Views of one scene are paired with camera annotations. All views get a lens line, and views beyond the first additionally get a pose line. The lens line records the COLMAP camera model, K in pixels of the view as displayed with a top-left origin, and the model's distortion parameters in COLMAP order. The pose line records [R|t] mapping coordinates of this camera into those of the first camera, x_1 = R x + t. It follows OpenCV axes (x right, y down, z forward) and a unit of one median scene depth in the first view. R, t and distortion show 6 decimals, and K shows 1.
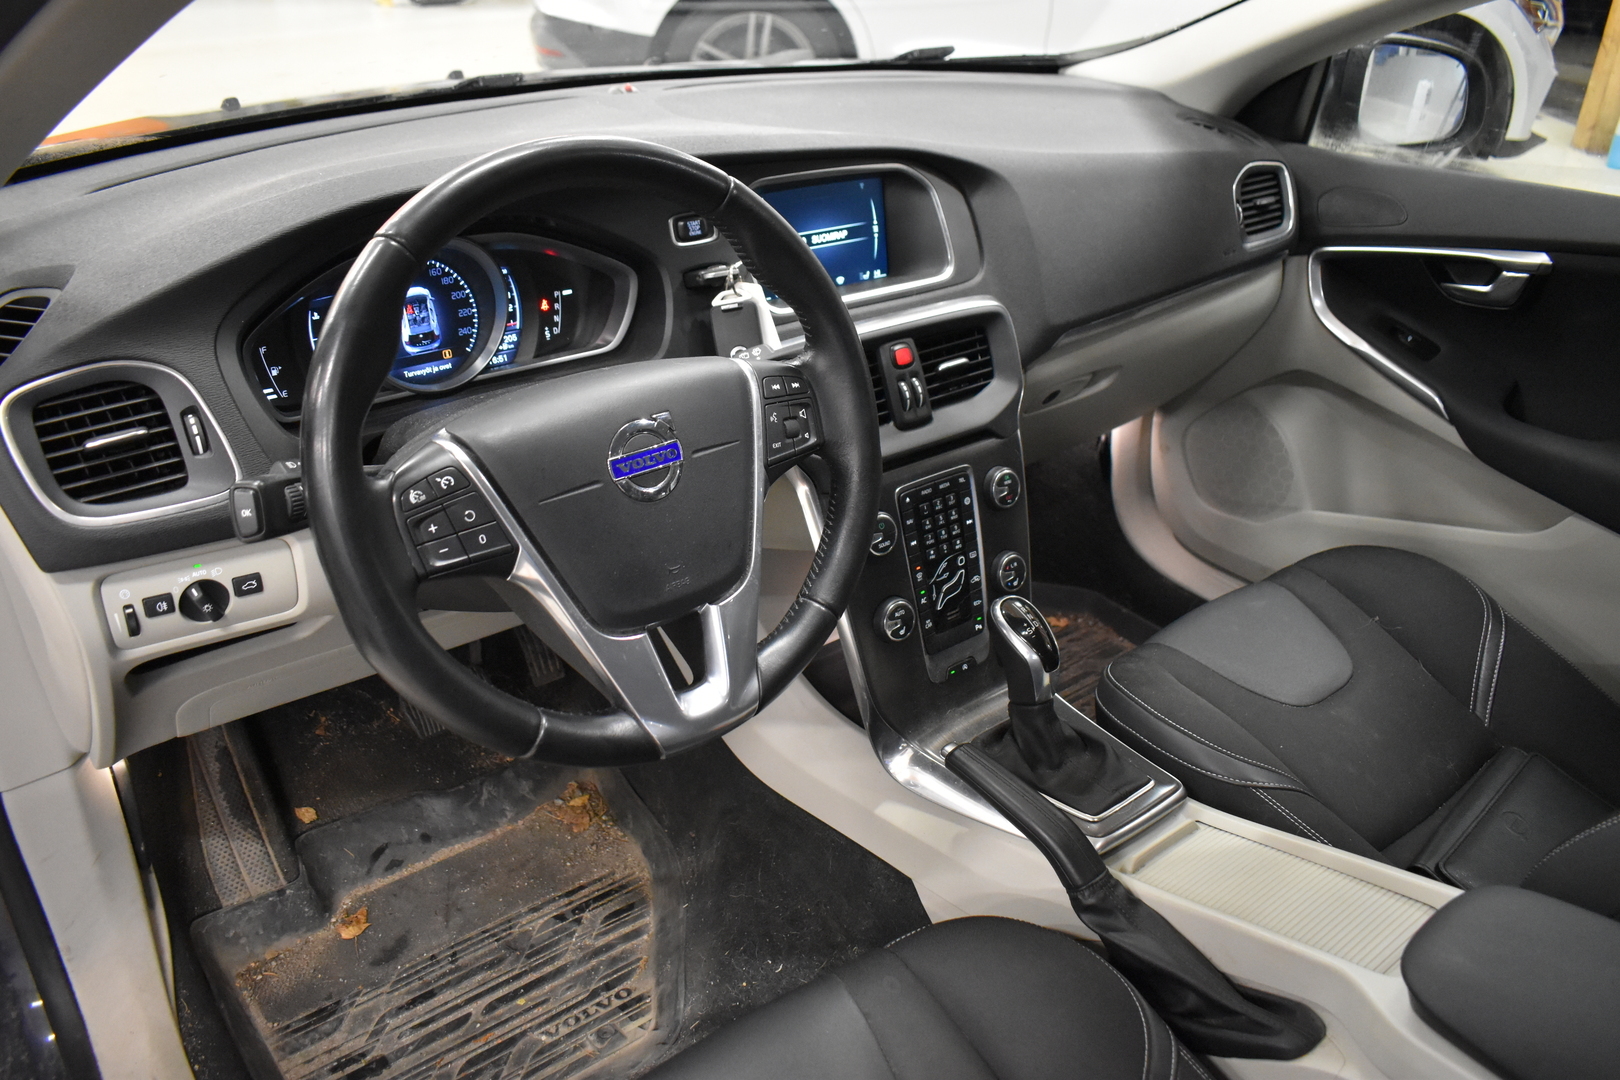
lens RADIAL K [[1246.8, 0, 810.0], [0, 1246.8, 540.0], [0, 0, 1]] dist [-0.104577, -0.000753]
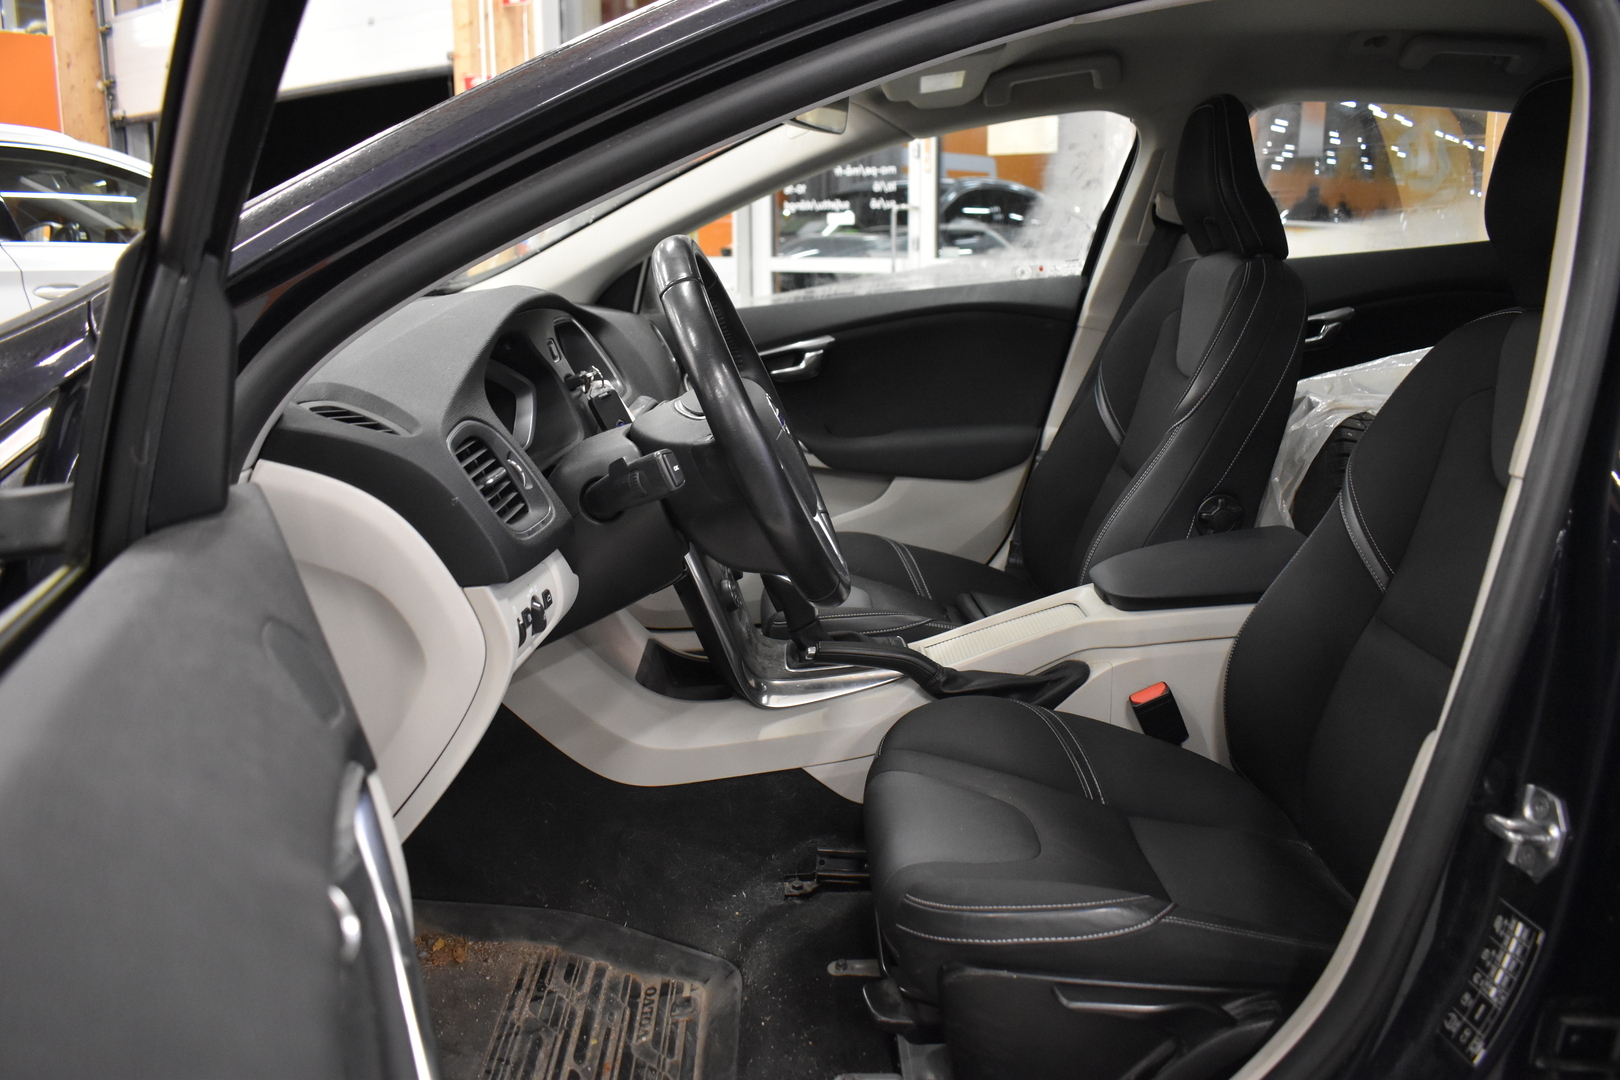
lens RADIAL K [[1246.8, 0, 810.0], [0, 1246.8, 540.0], [0, 0, 1]] dist [-0.104577, -0.000753]
pose [[0.603310, -0.237368, 0.761363, -0.785015], [0.429932, 0.900877, -0.059818, 0.109980], [-0.671696, 0.363423, 0.645560, -0.009836]]
